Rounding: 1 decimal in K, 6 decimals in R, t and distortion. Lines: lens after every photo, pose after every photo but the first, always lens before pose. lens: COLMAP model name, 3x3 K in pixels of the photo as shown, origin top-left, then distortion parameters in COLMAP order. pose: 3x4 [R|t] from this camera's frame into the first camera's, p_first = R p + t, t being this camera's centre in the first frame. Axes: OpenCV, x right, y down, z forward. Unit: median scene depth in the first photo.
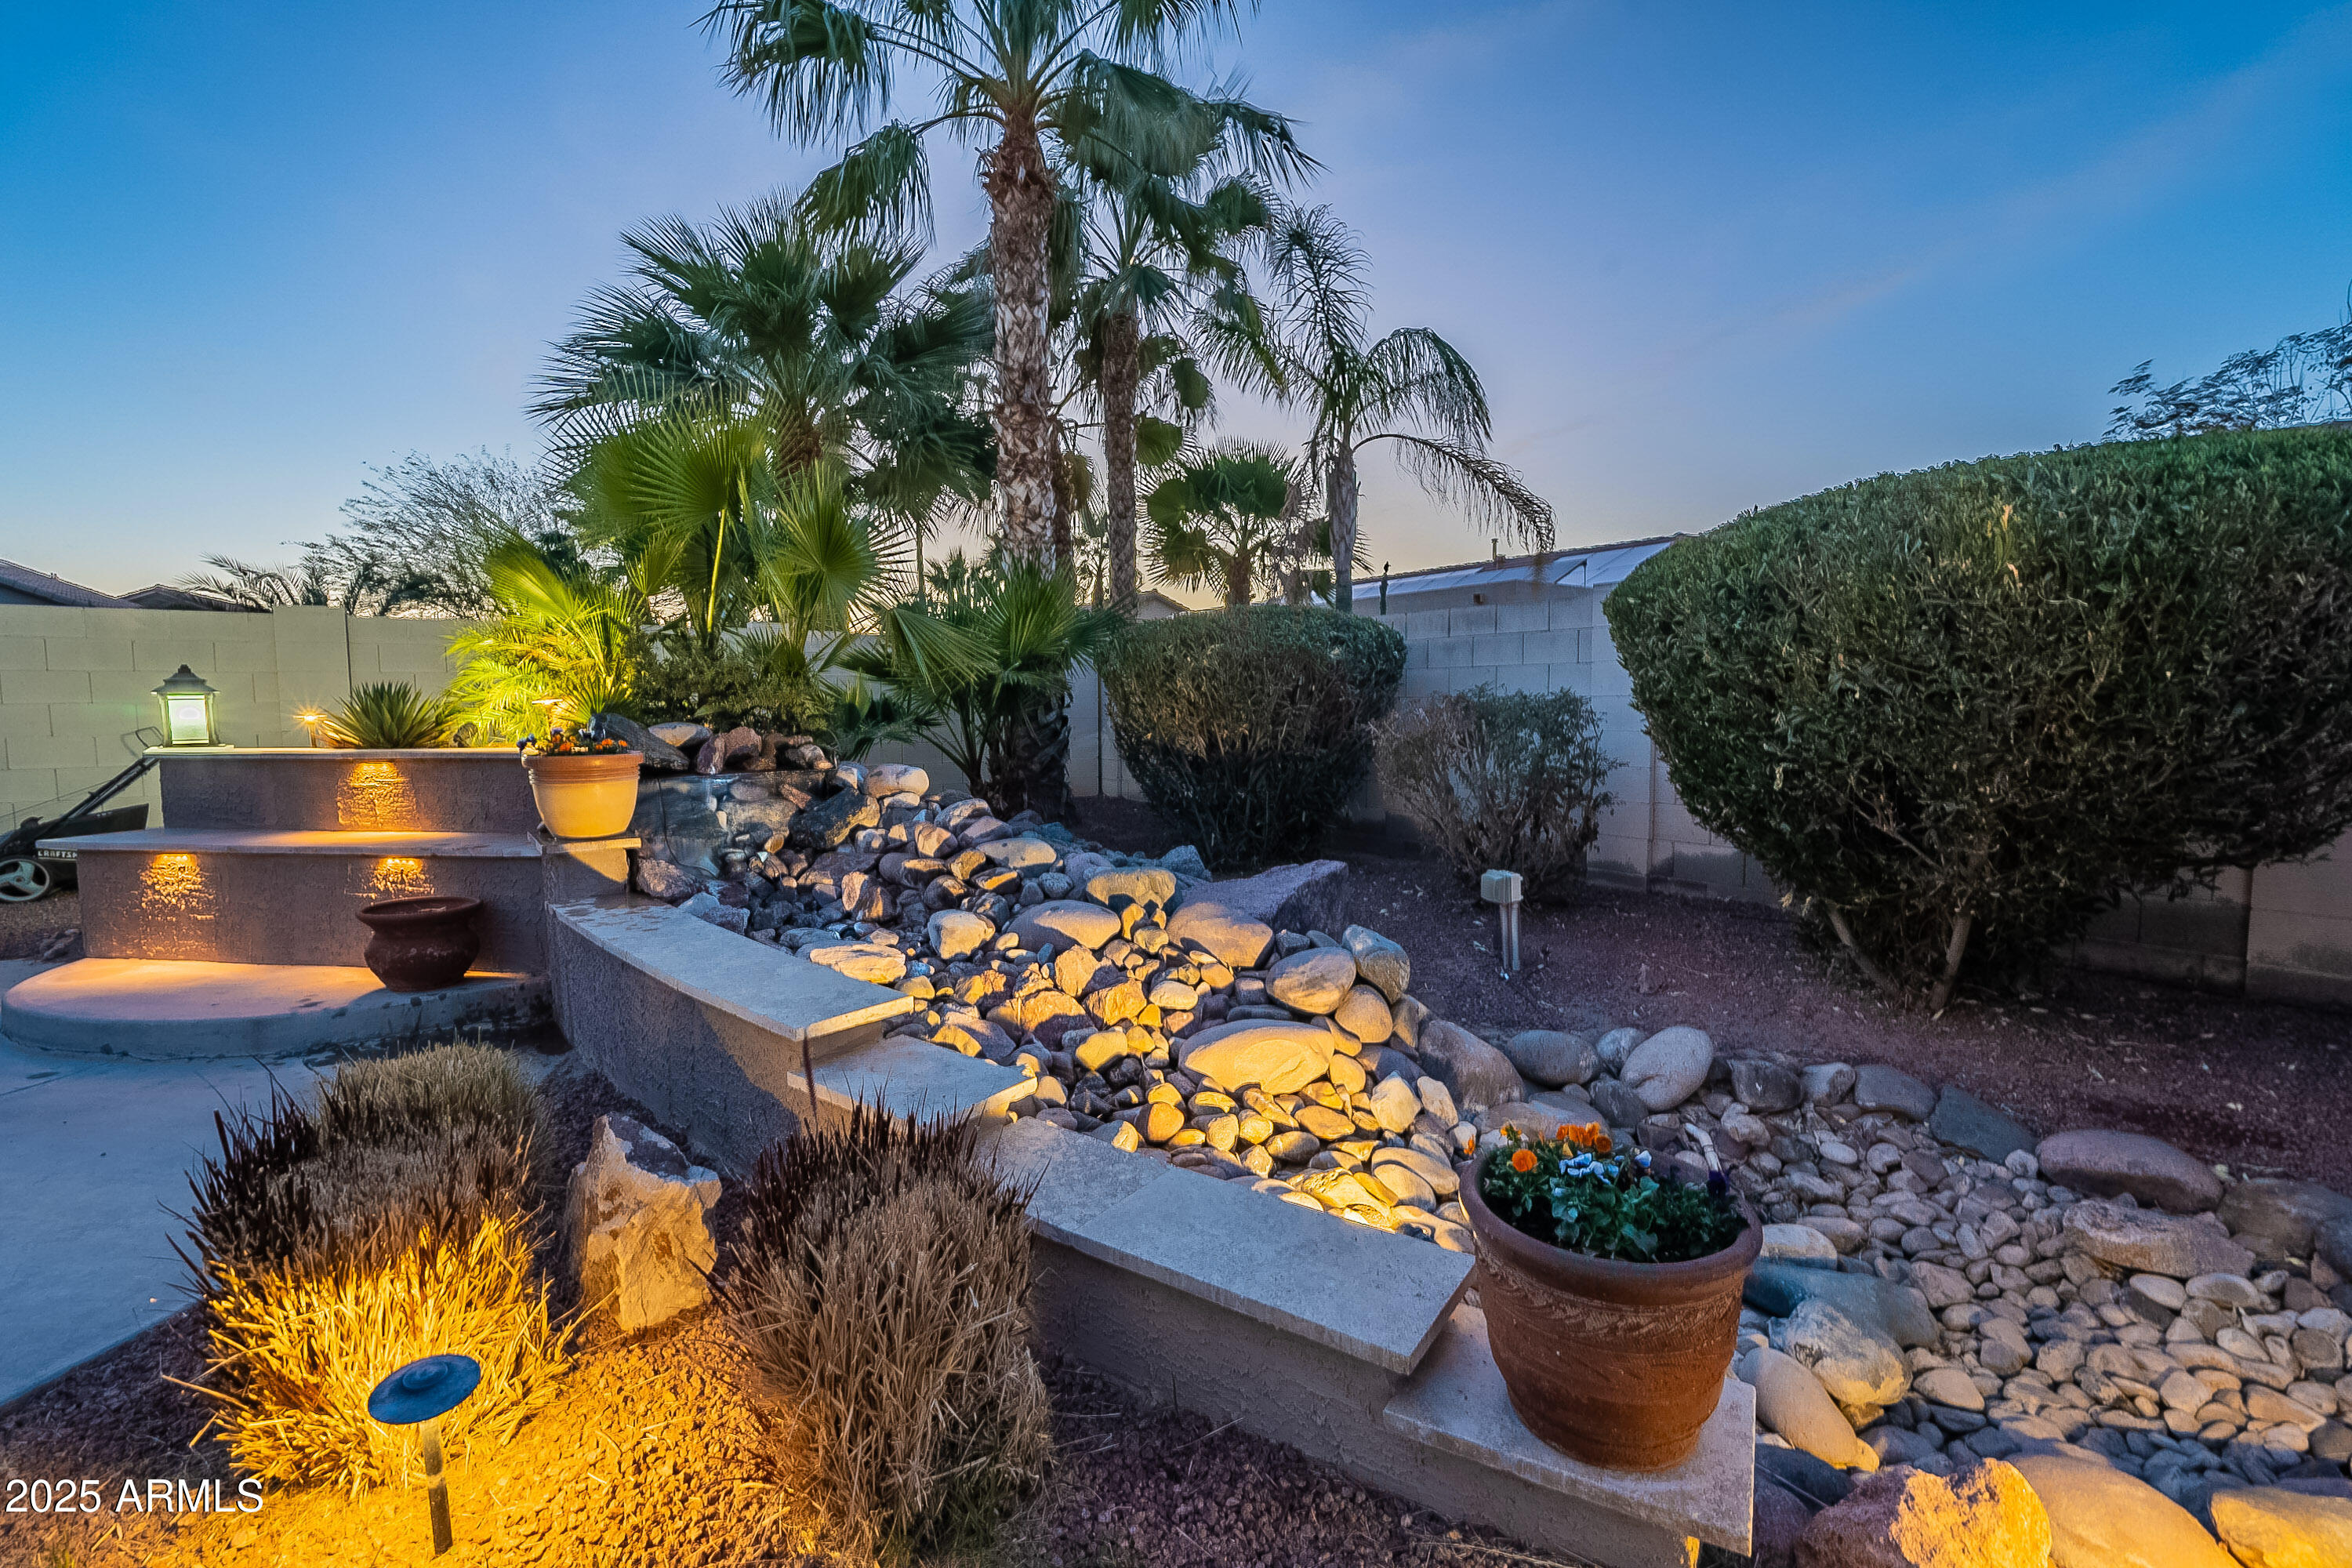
lens RADIAL K [[1045.2, 0, 1171.8], [0, 1045.2, 737.7], [0, 0, 1]] dist [-0.003435, 0.000185]
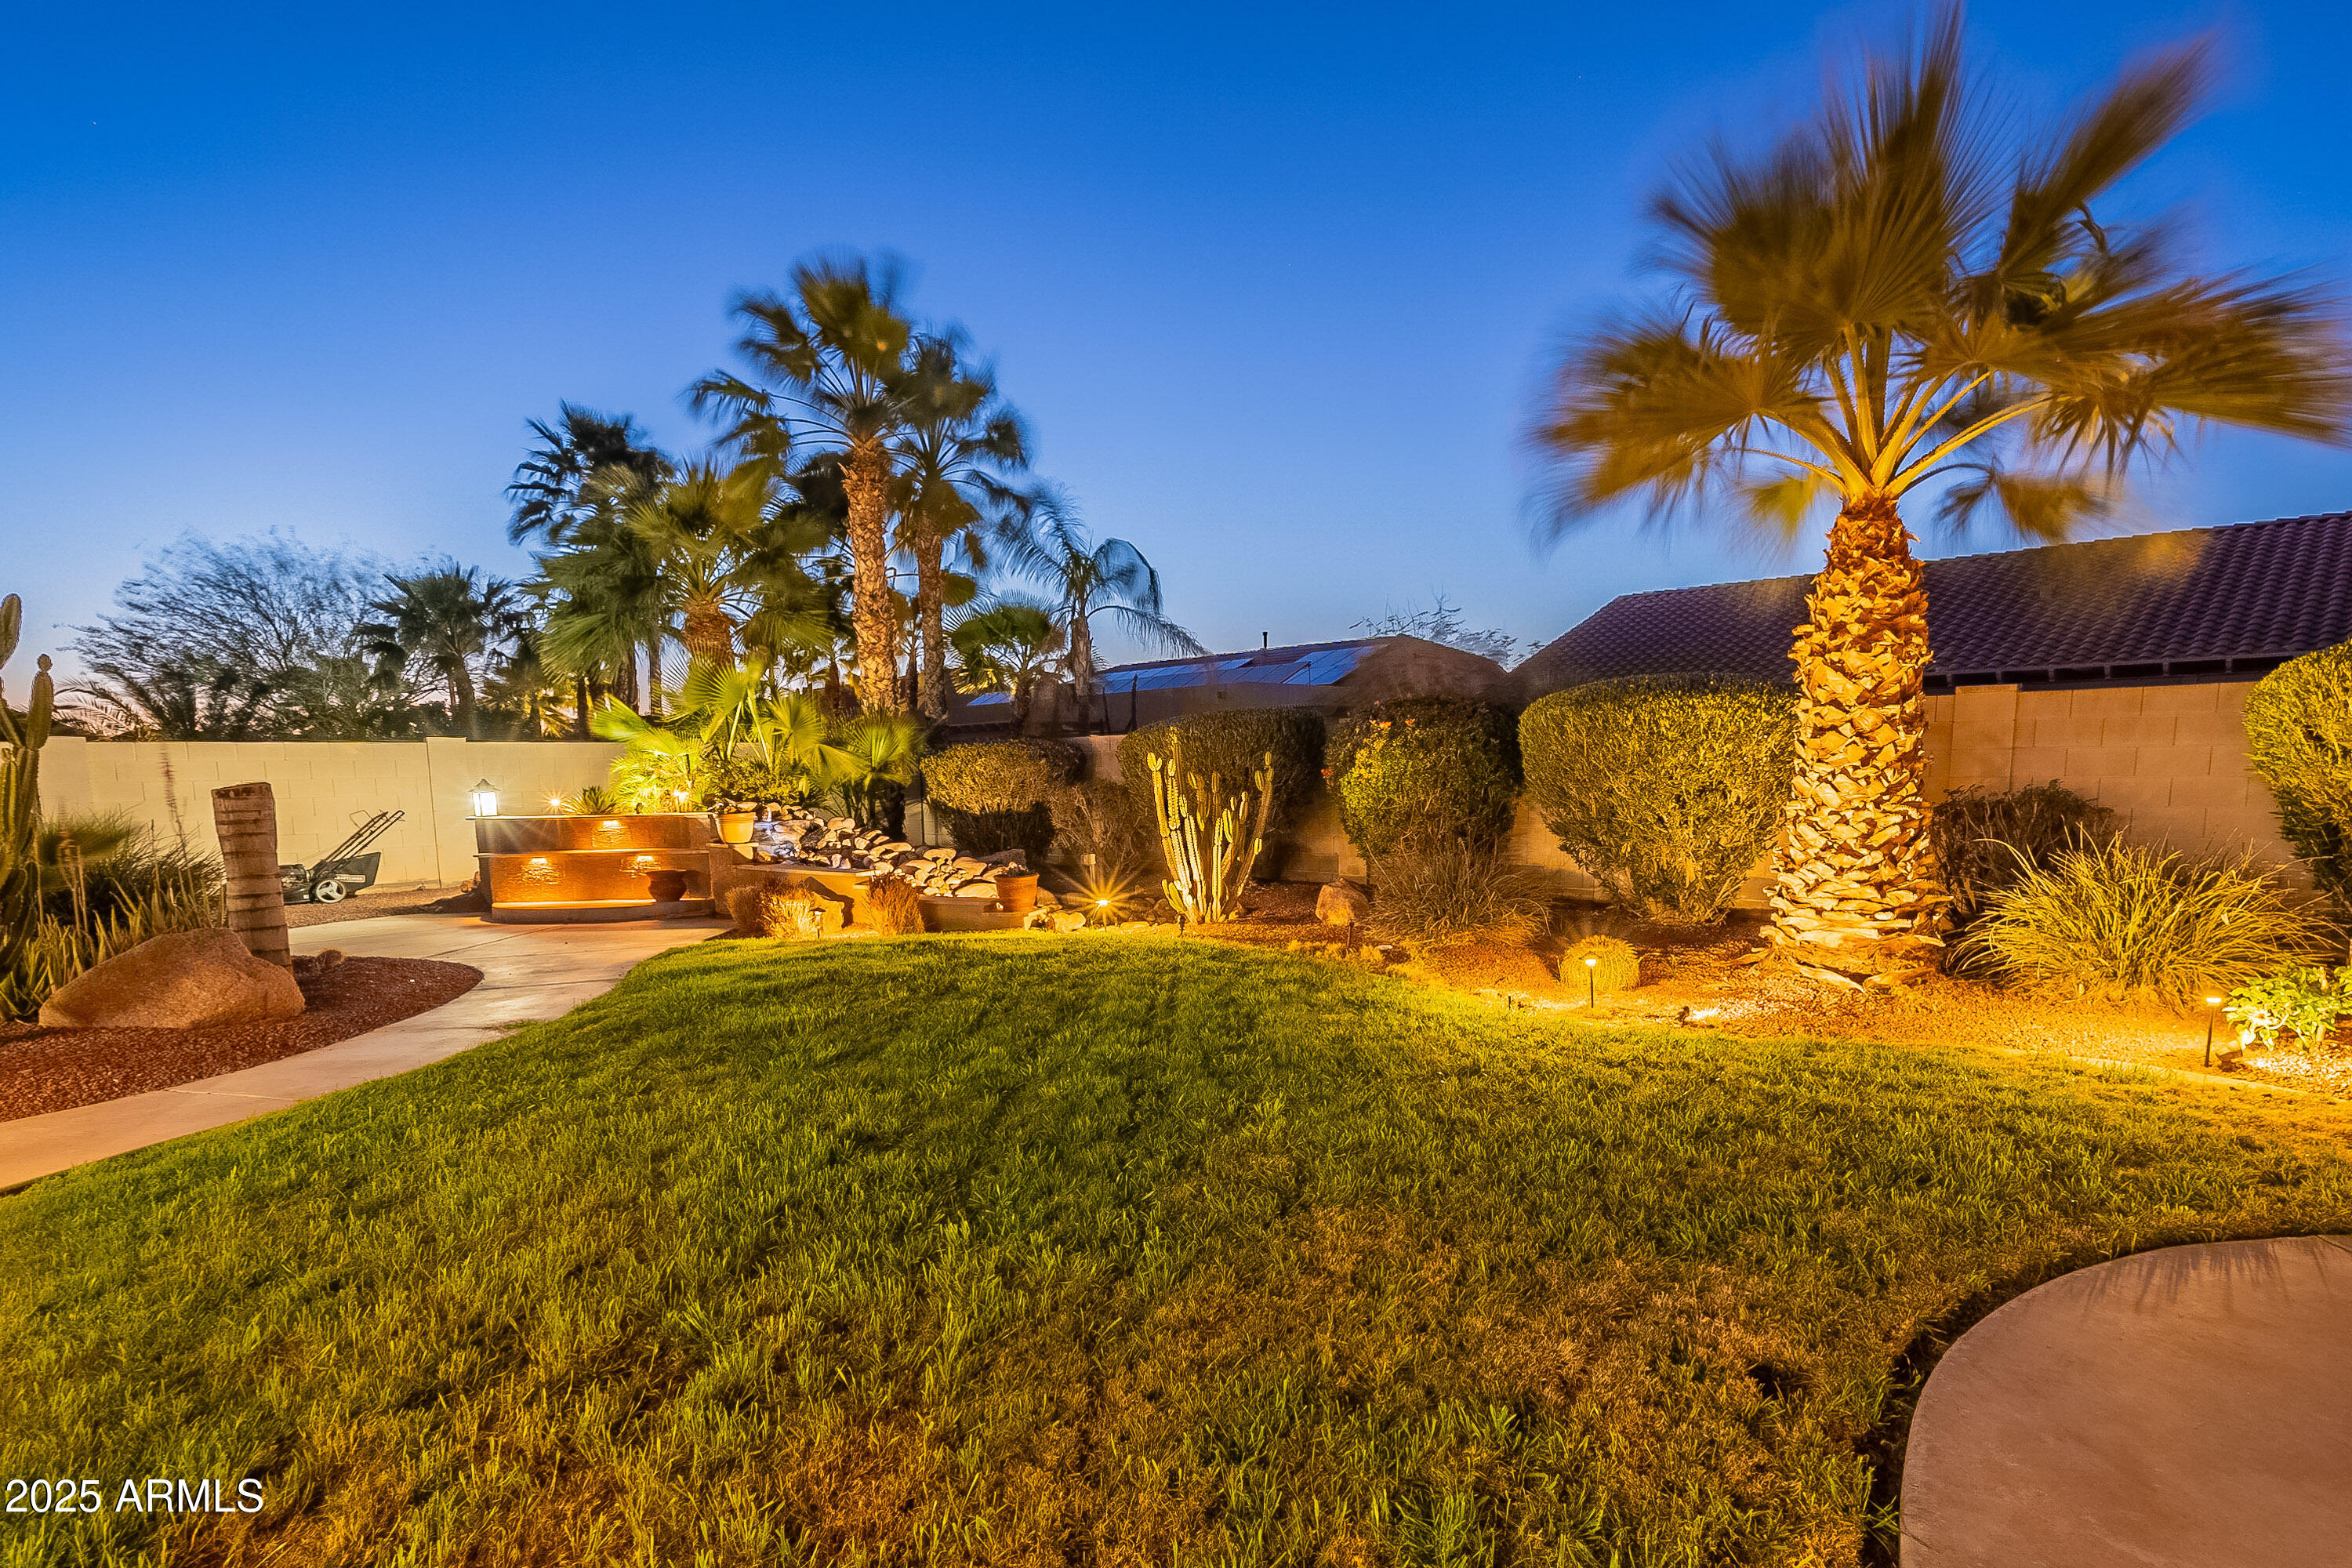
lens RADIAL K [[1189.8, 0, 1249.3], [0, 1189.8, 871.8], [0, 0, 1]] dist [0.000147, 0.000039]
pose [[0.979068, -0.028297, 0.201555, 0.095808], [0.017443, 0.998311, 0.055423, 0.013910], [-0.202782, -0.050747, 0.977908, -1.713041]]
